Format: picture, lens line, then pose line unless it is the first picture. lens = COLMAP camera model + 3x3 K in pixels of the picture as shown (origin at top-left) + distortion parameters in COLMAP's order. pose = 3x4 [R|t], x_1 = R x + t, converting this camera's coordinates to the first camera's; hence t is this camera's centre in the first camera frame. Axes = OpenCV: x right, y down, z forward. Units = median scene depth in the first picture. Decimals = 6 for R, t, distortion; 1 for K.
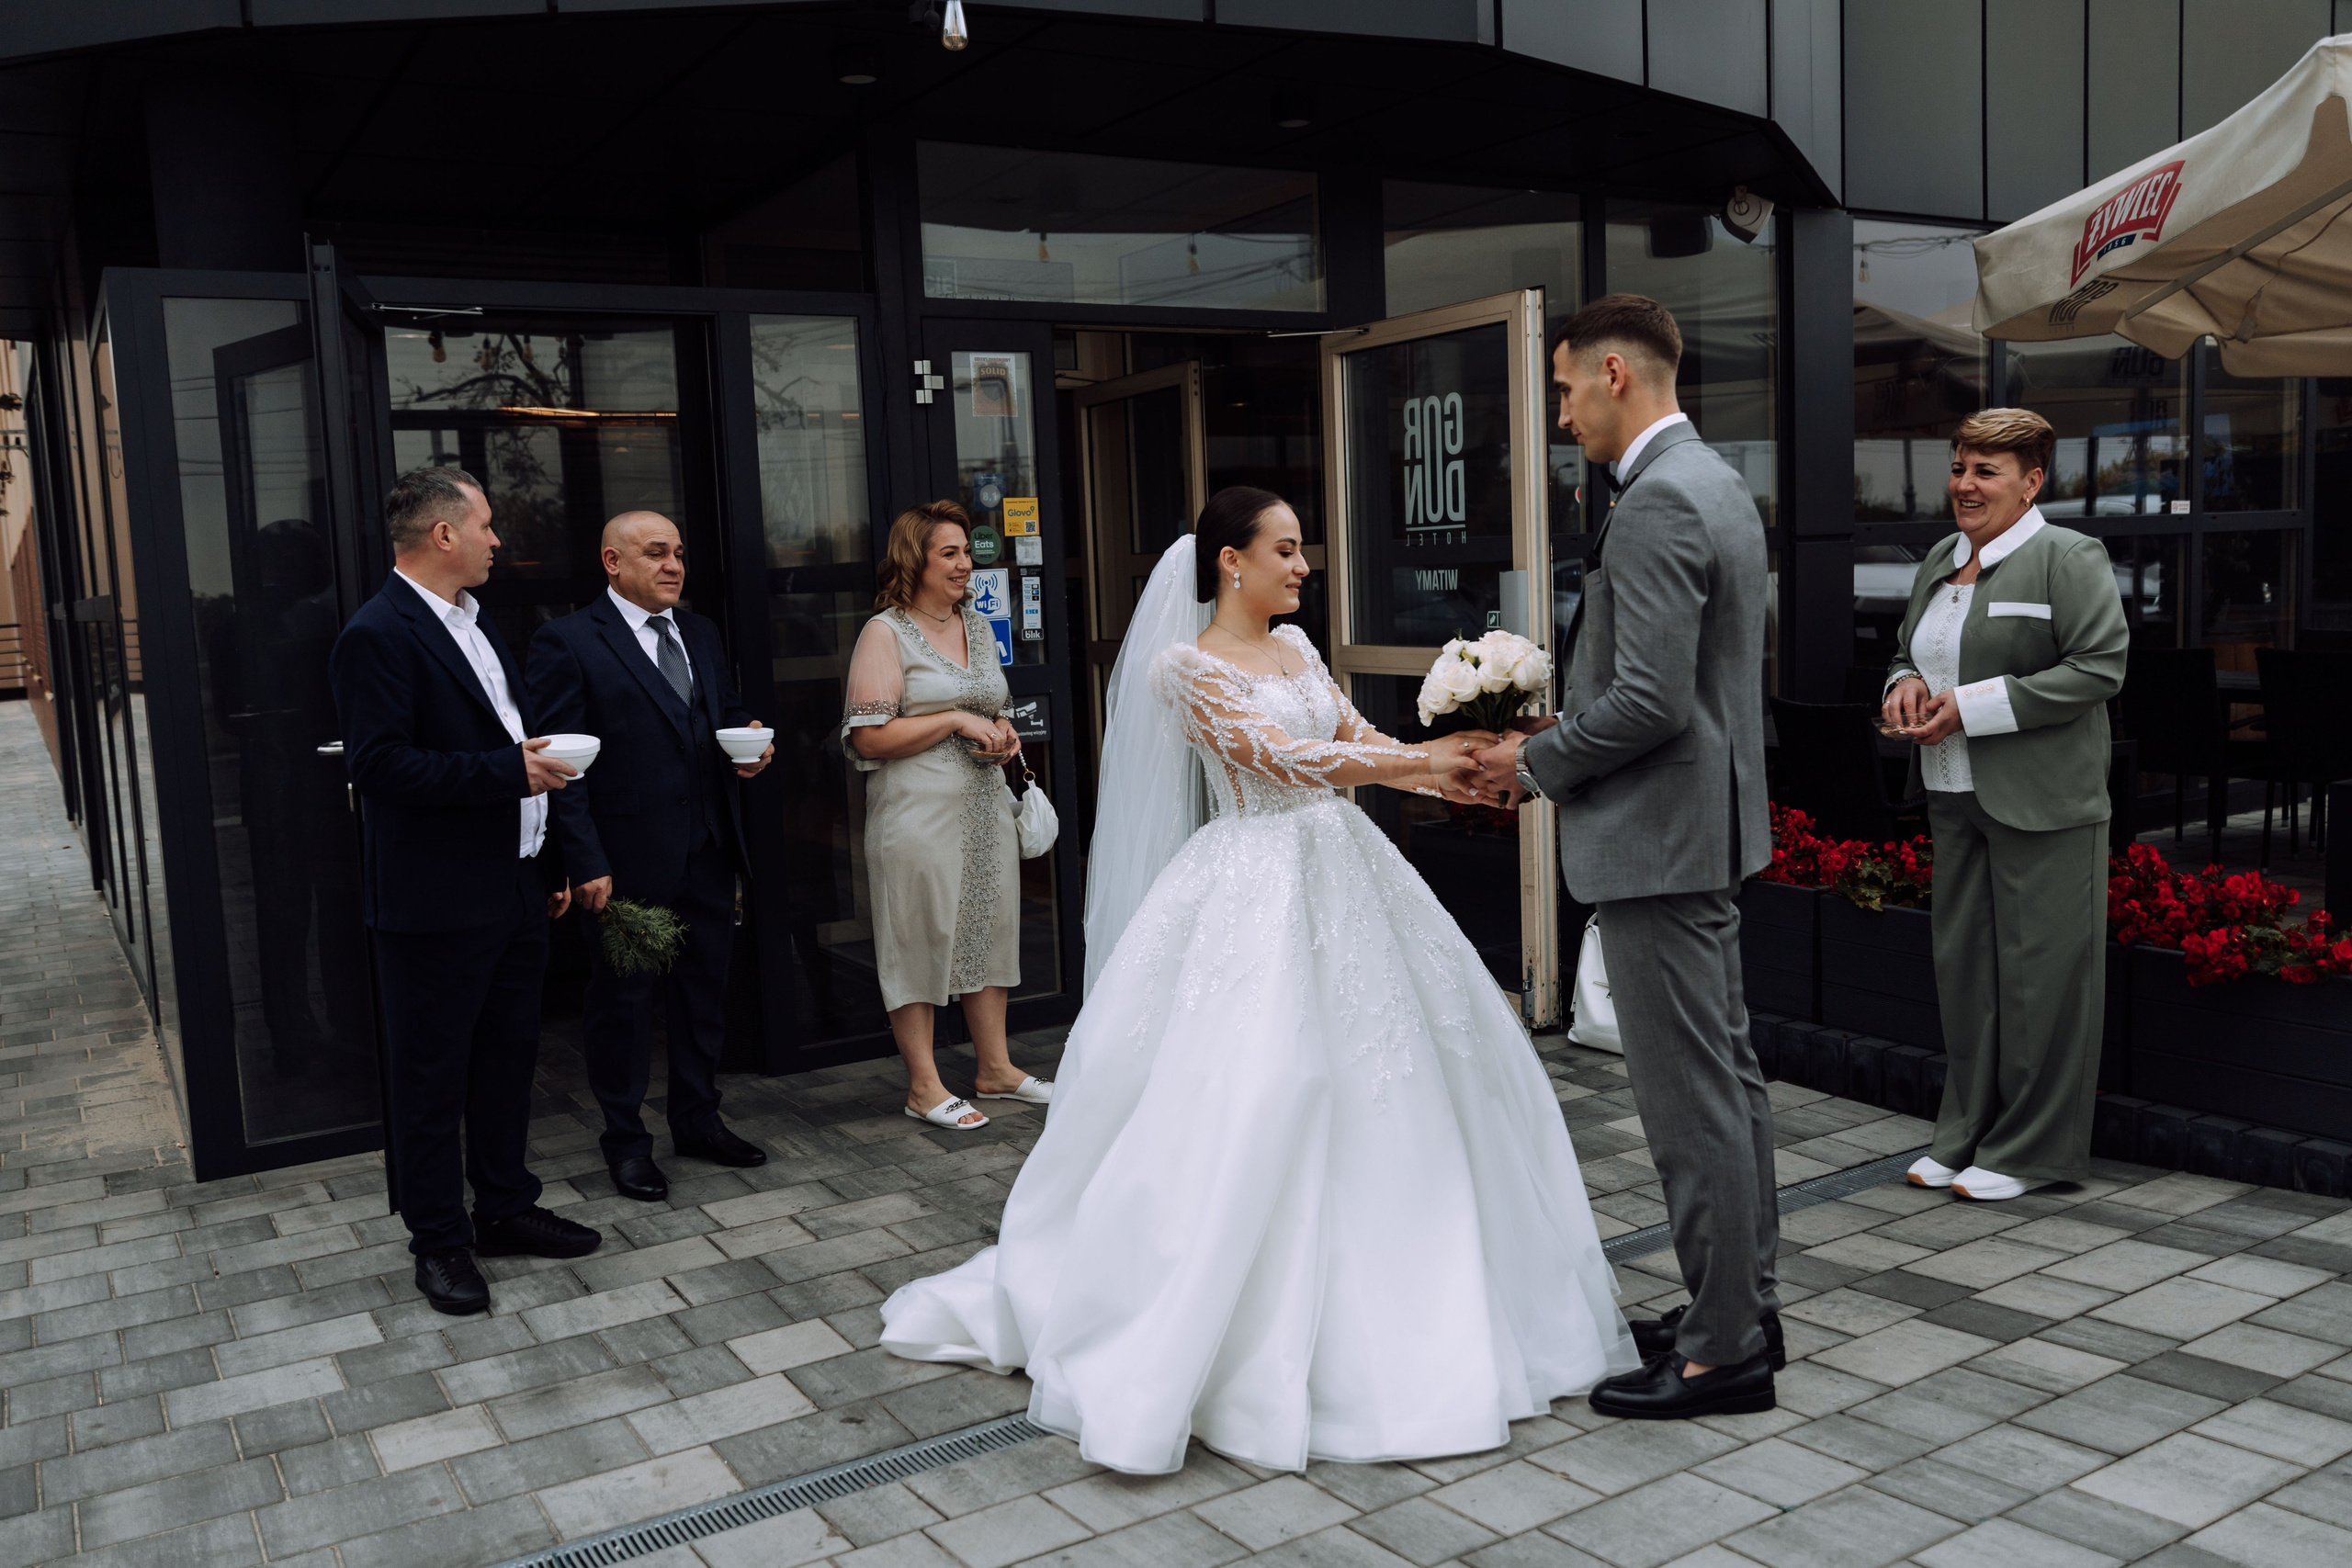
lens RADIAL K [[1877.5, 0, 1186.9], [0, 1877.5, 777.5], [0, 0, 1]] dist [-0.022279, 0.006906]
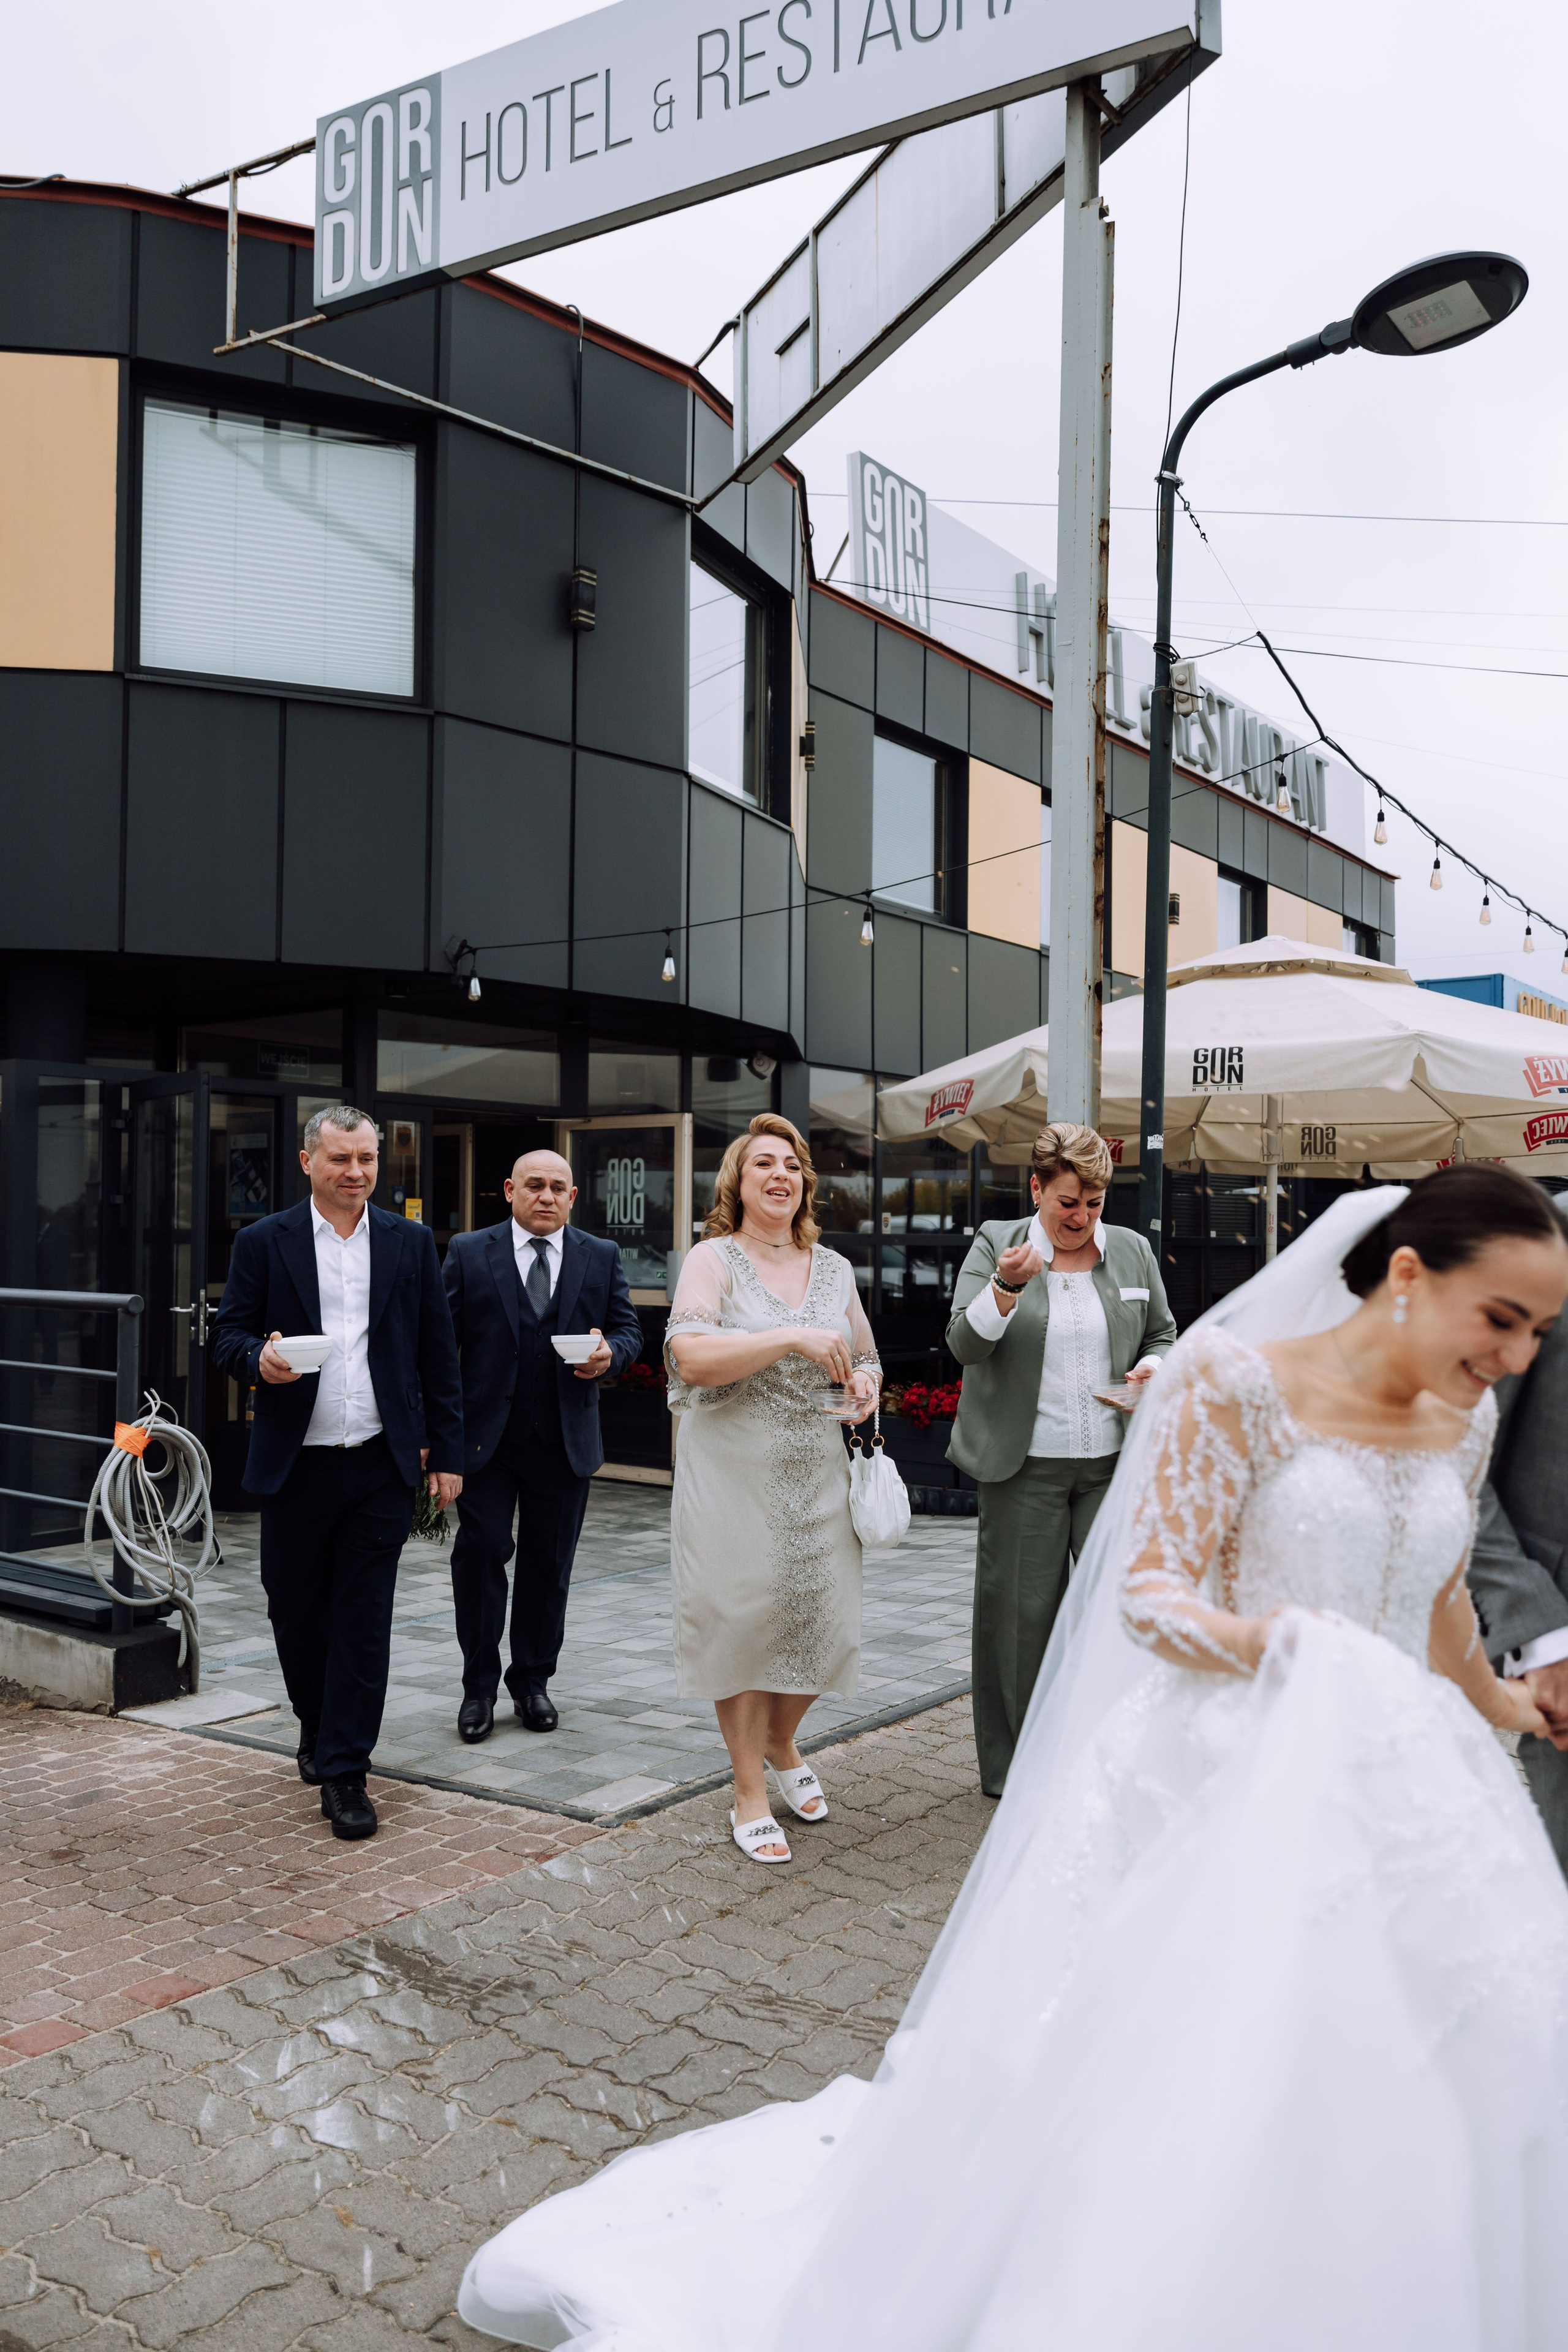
lens RADIAL K [[1782.5, 0, 771.2], [0, 1782.5, 1181.4], [0, 0, 1]] dist [-0.005778, -0.003905]
pose [[0.926729, 0.059490, 0.370990, -0.431938], [-0.004352, 0.989019, -0.147722, 0.095233], [-0.375705, 0.135284, 0.916812, -0.772386]]
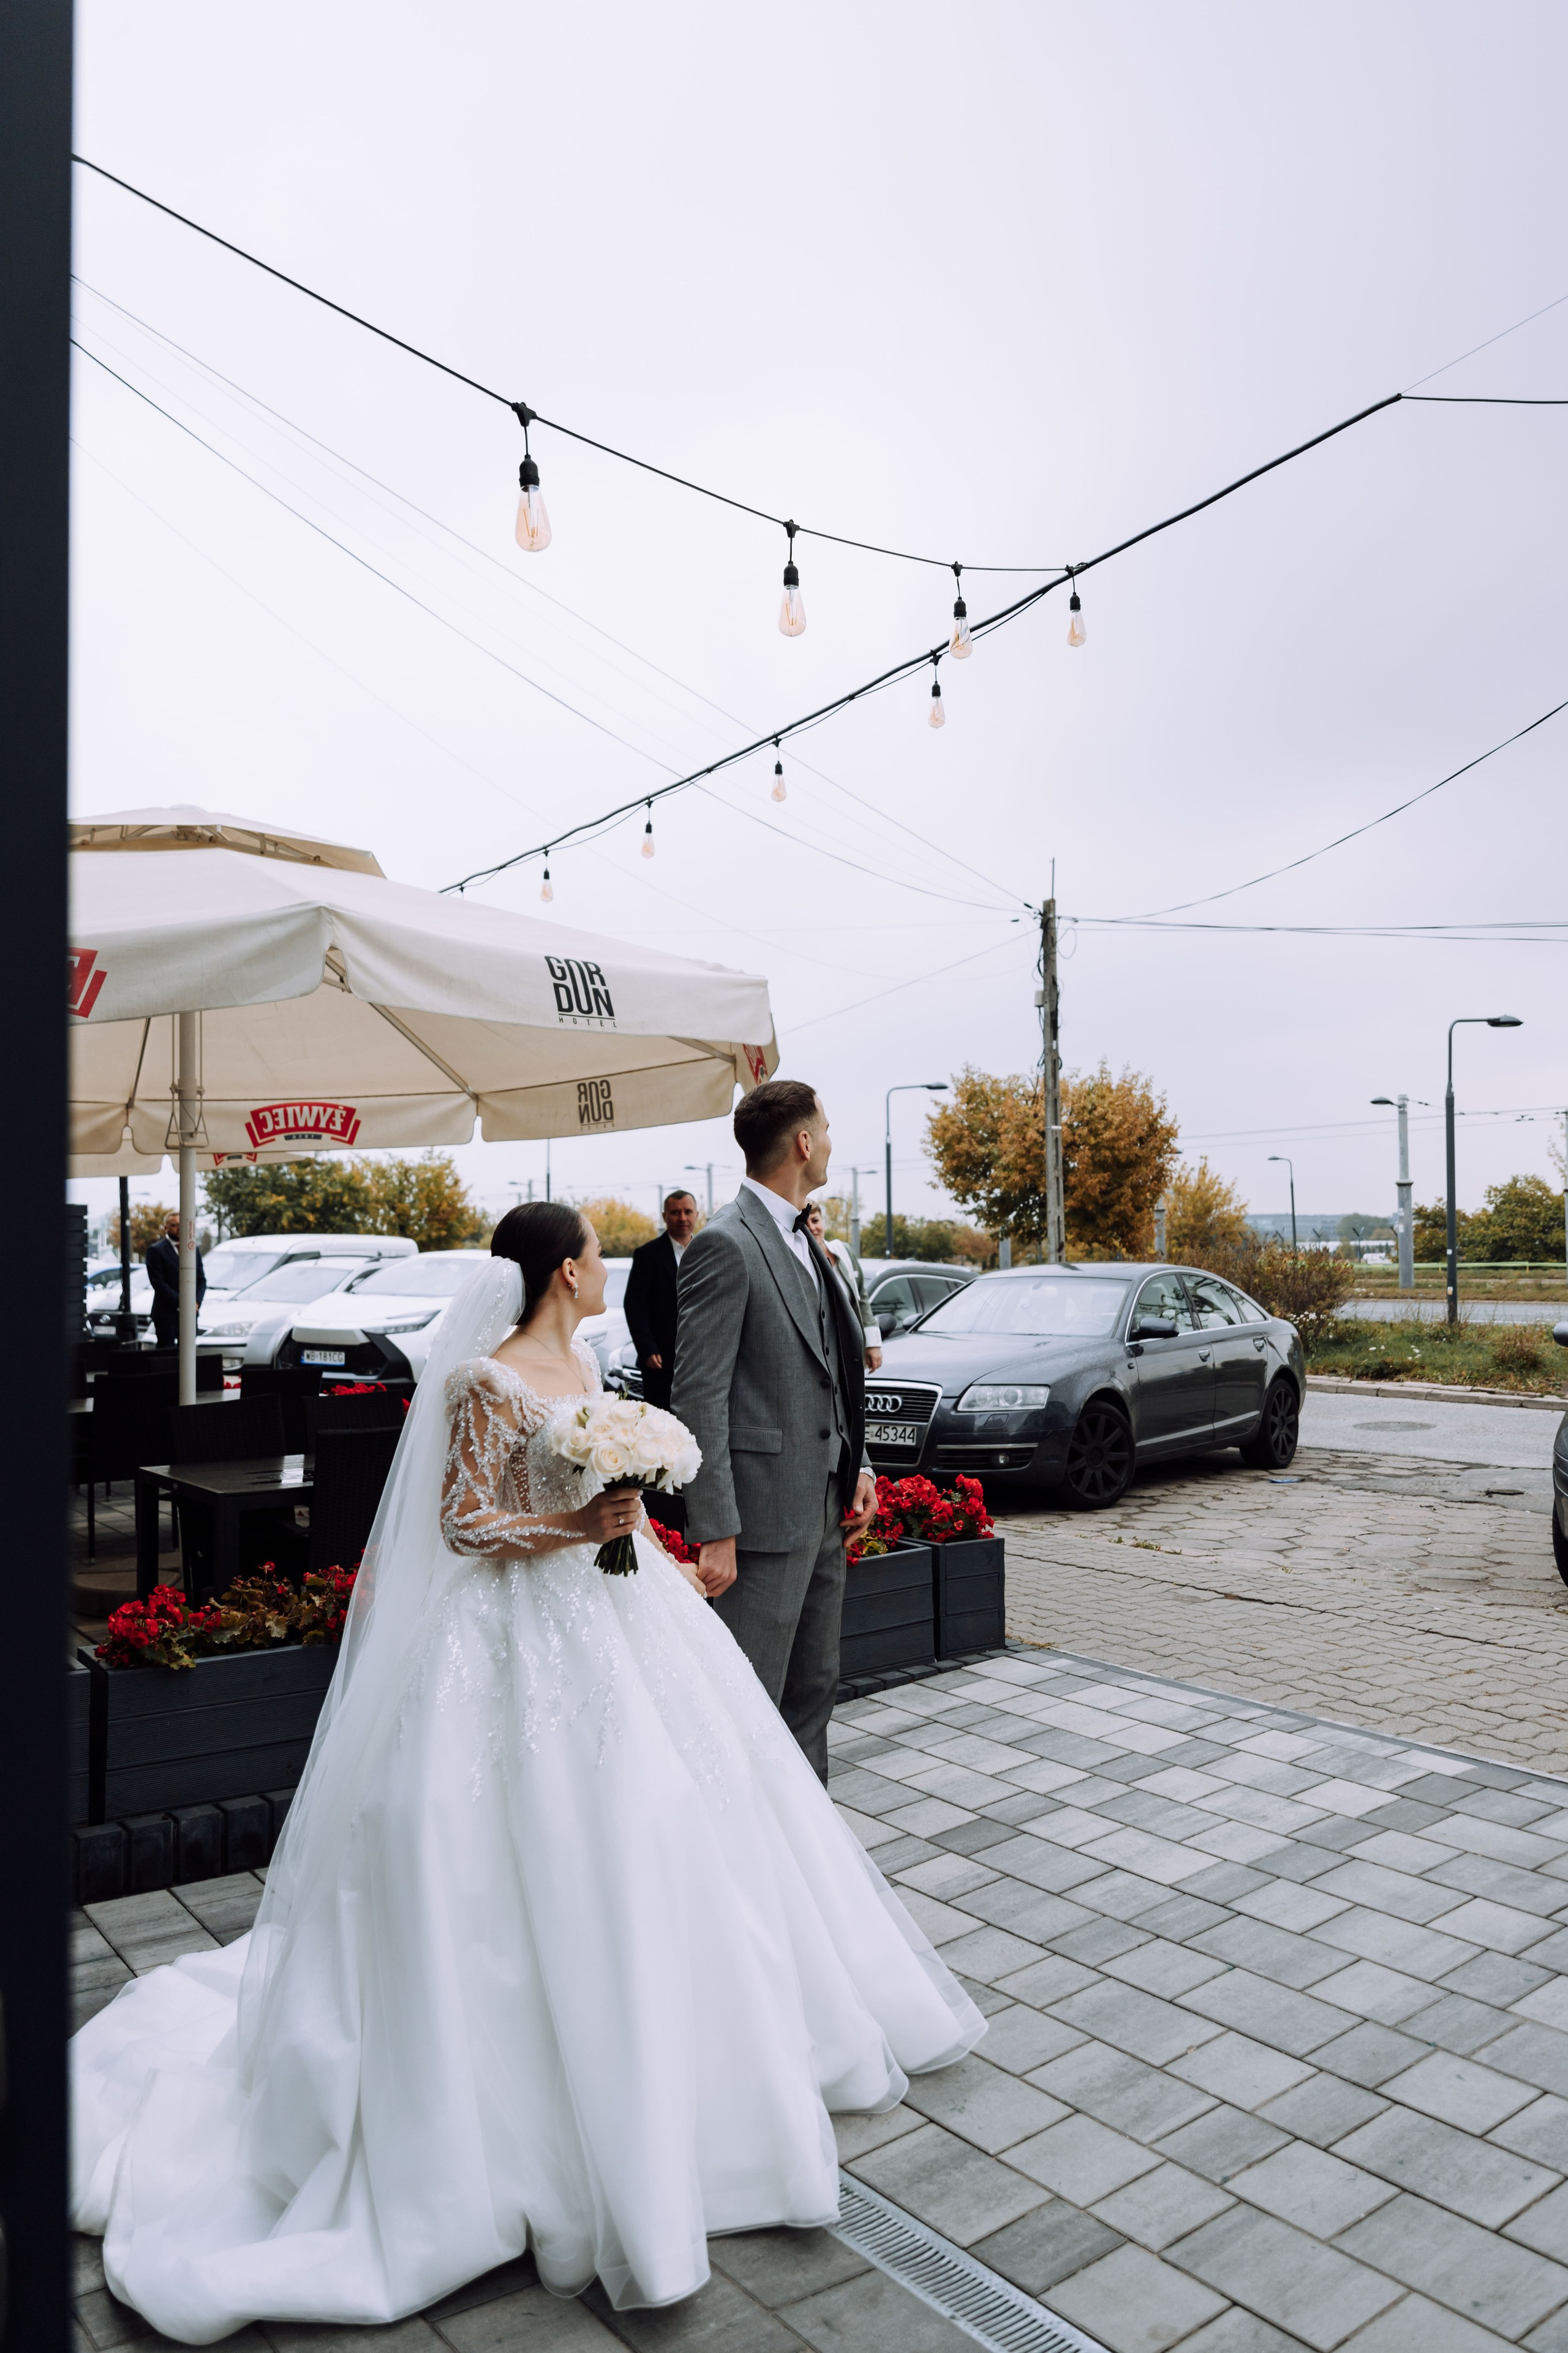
lens RADIAL K [[1775.4, 0, 684.3], [0, 1775.4, 1157.3], [0, 0, 1]] dist [0.000748, -0.001383]
pose [[-0.052849, 0.099138, 0.993669, -0.497243], [0.123135, 0.988113, -0.092034, -0.061296], [-0.990982, 0.117492, -0.064428, 0.694087]]
